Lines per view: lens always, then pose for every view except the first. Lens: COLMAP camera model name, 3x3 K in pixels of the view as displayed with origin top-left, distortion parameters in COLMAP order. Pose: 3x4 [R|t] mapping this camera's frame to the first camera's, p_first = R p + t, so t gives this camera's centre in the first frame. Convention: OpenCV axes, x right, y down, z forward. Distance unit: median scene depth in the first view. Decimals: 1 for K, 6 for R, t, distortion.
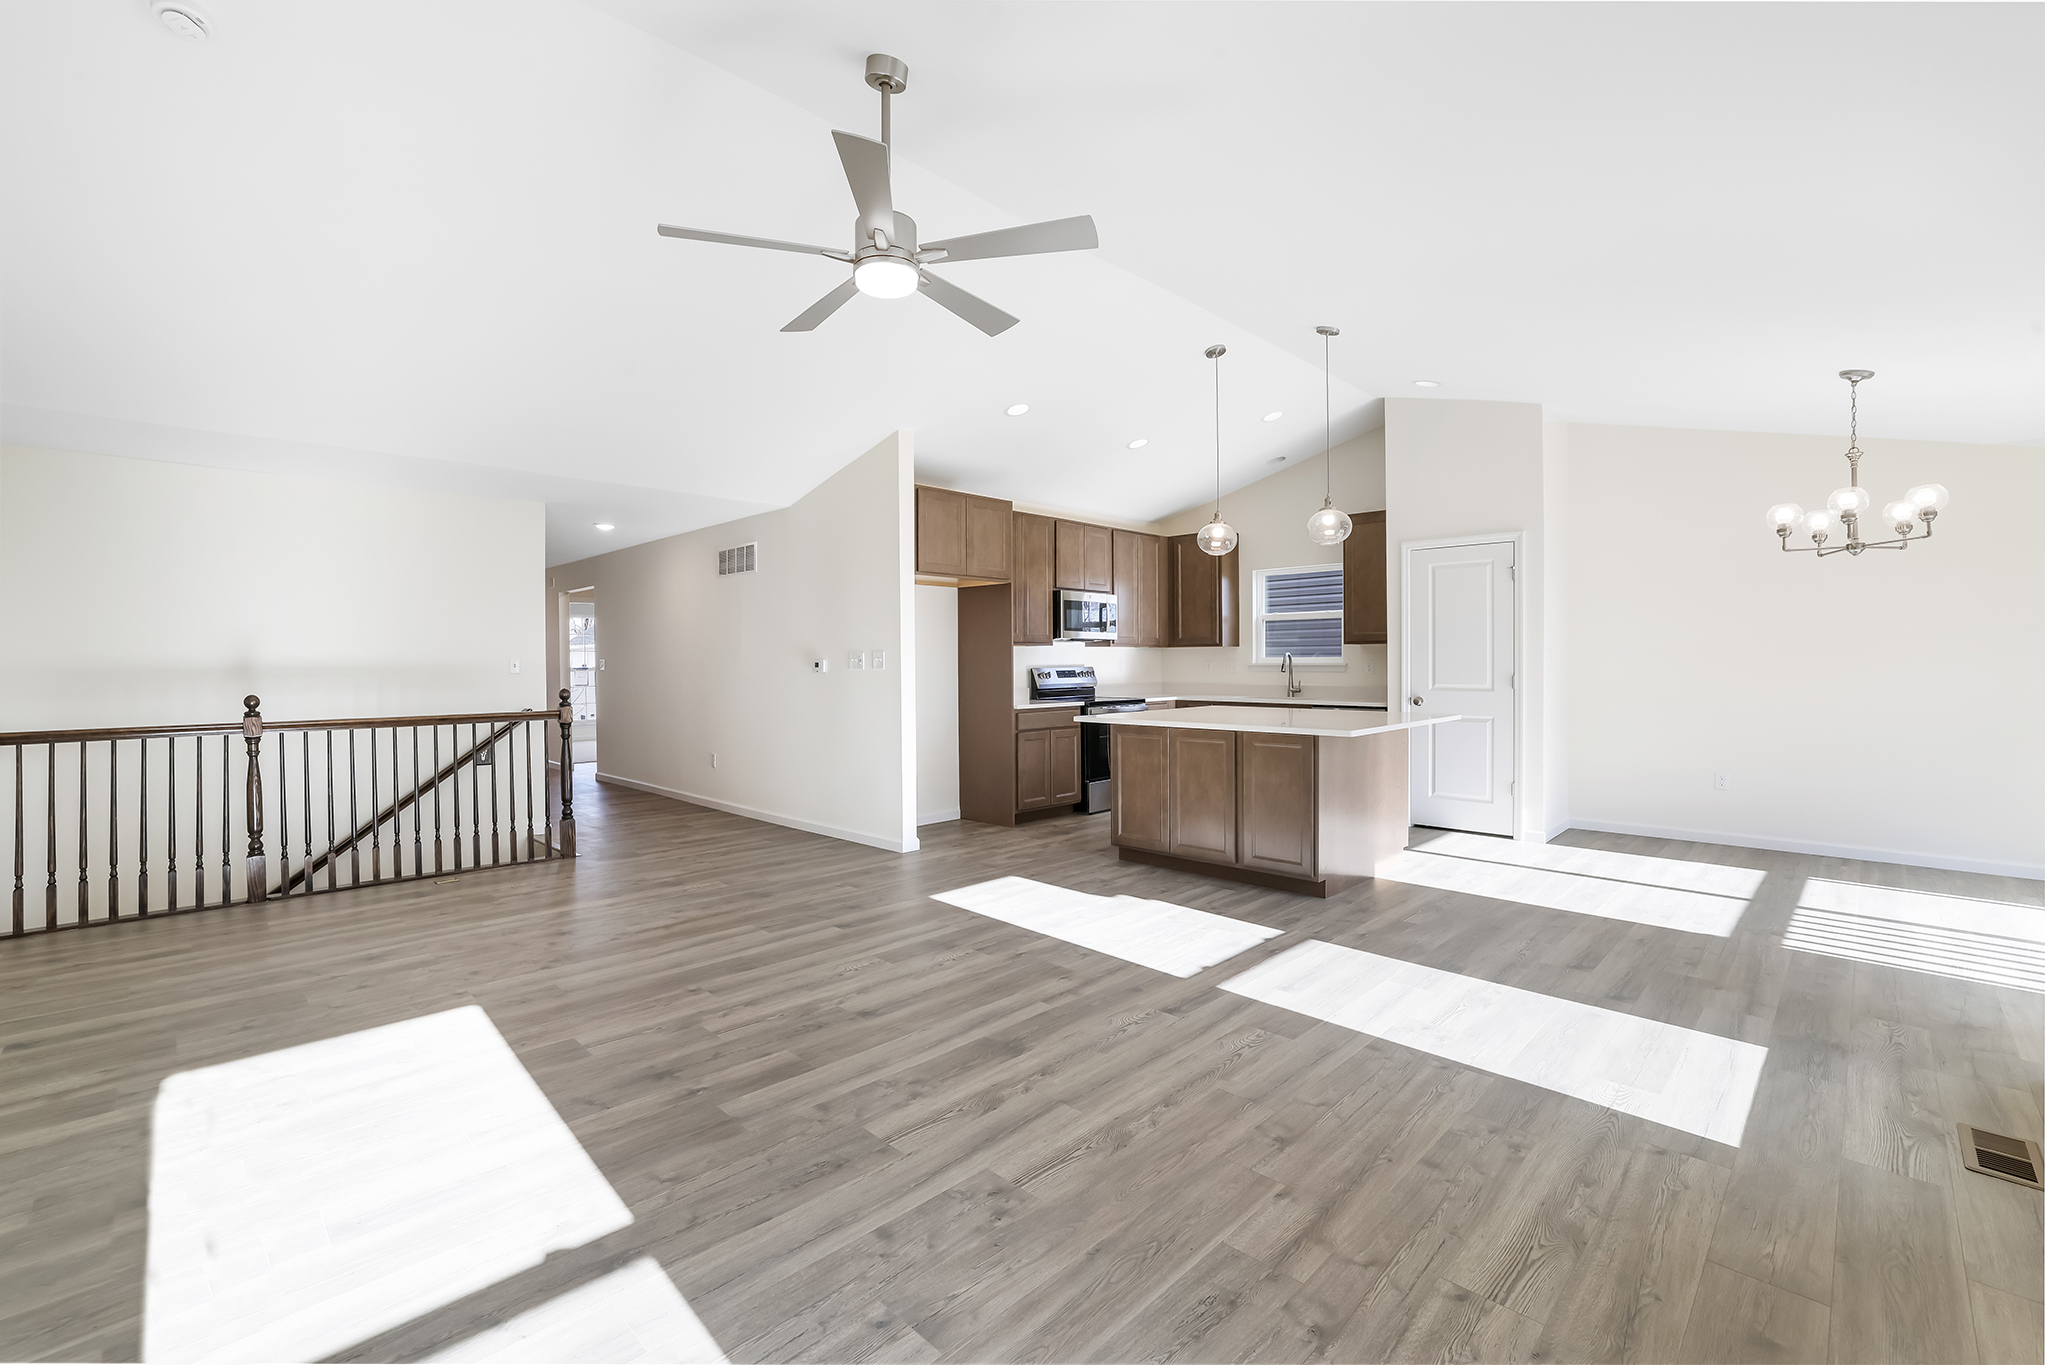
lens RADIAL K [[871.6, 0, 1019.8], [0, 871.6, 684.4], [0, 0, 1]] dist [-0.038100, 0.012032]
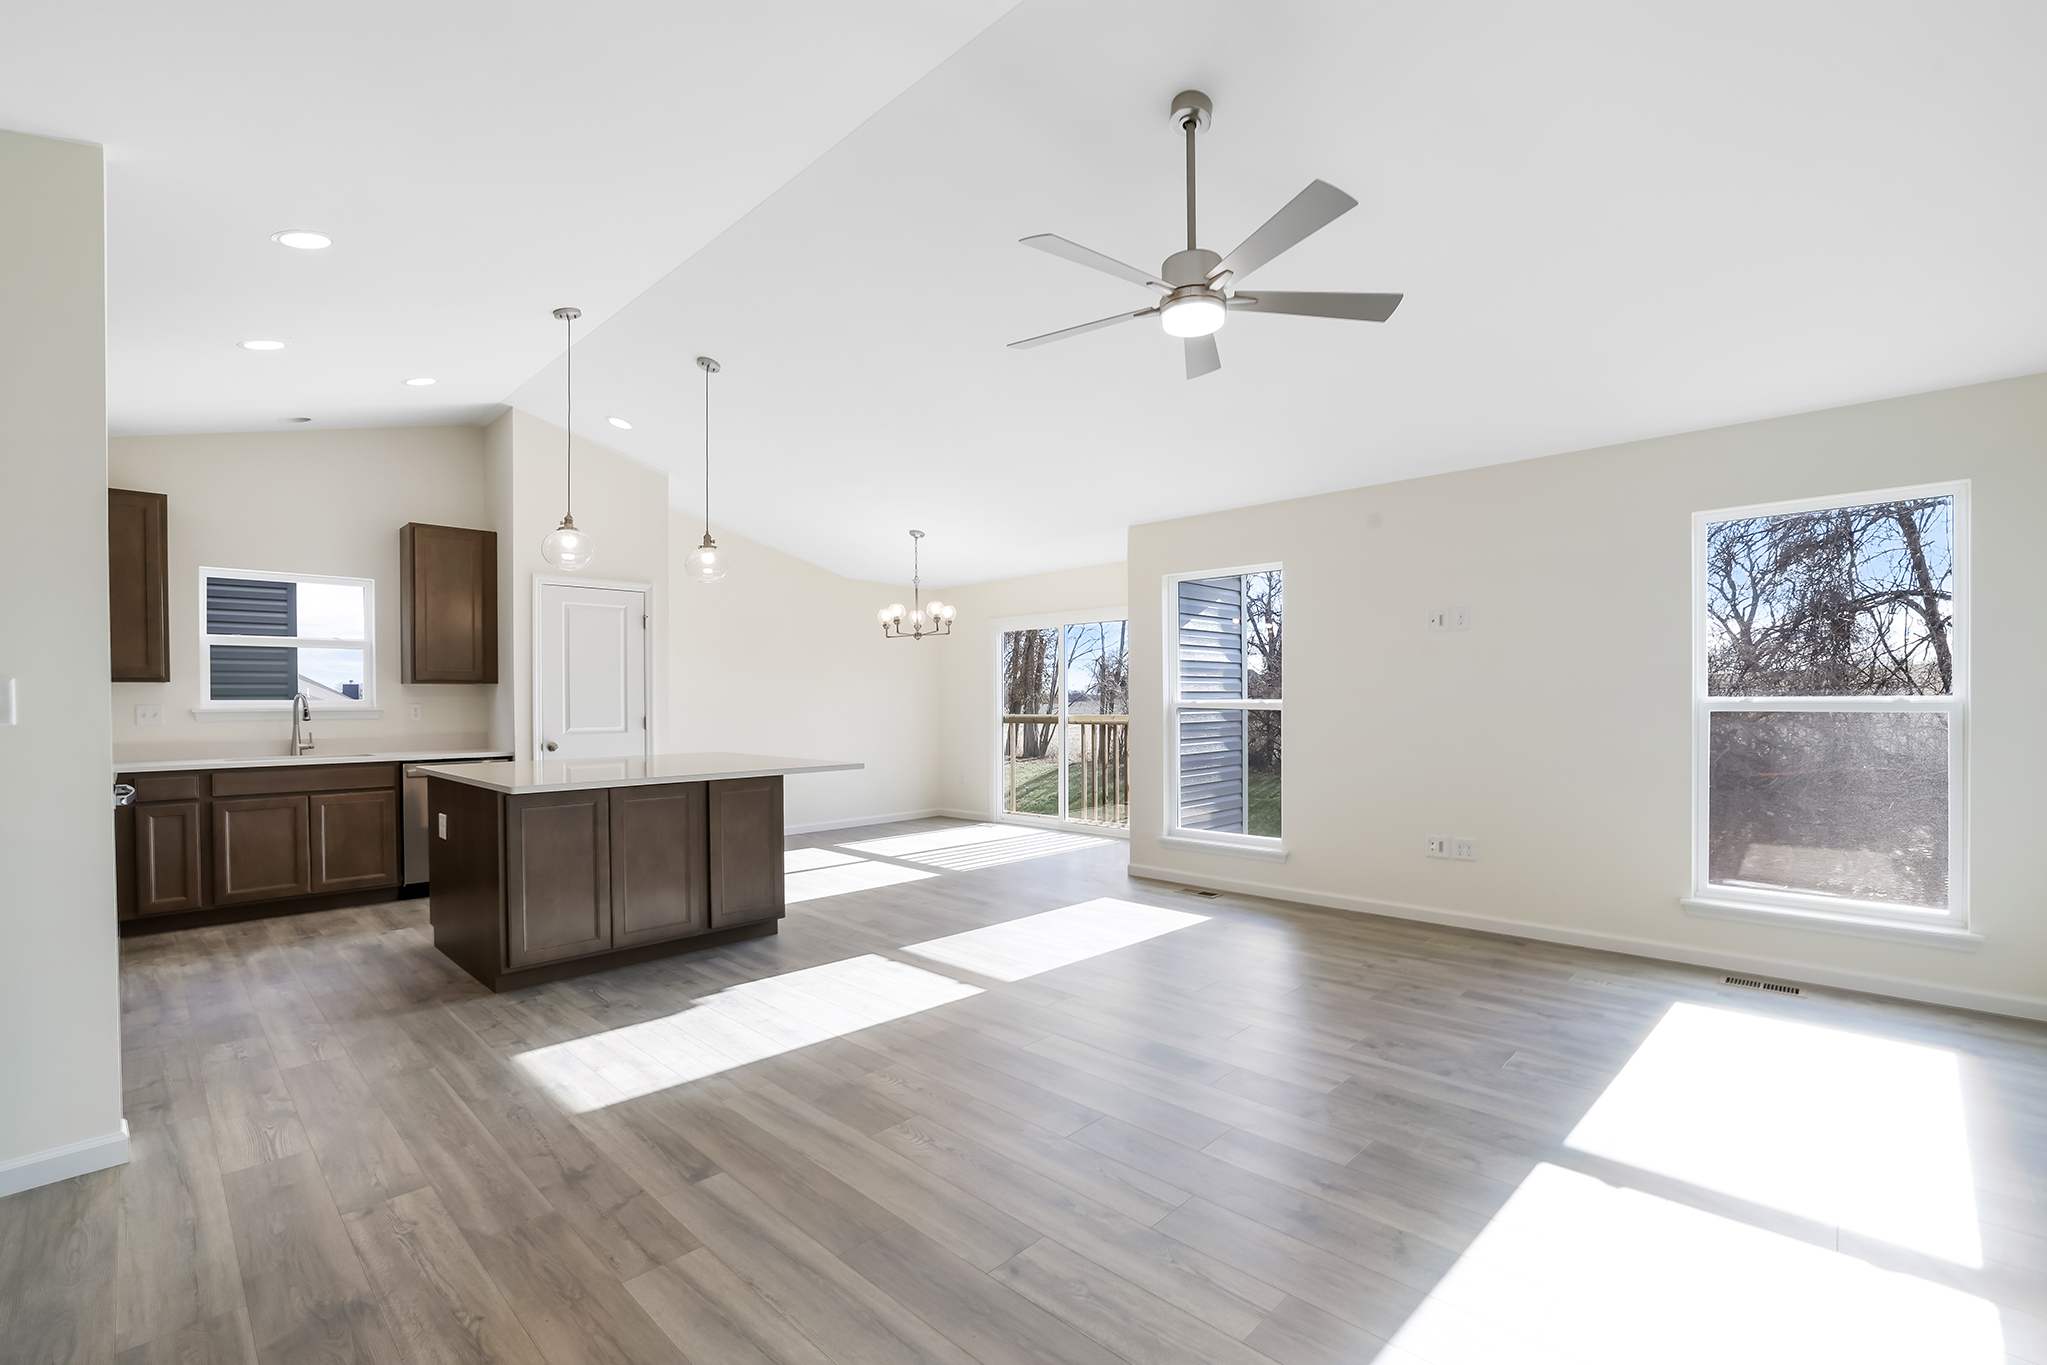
lens RADIAL K [[887.7, 0, 1026.0], [0, 887.7, 708.1], [0, 0, 1]] dist [-0.041501, 0.015914]
pose [[-0.016056, -0.004346, 0.999862, -0.671067], [0.030613, 0.999520, 0.004836, -0.016144], [-0.999402, 0.030686, -0.015915, 0.690327]]
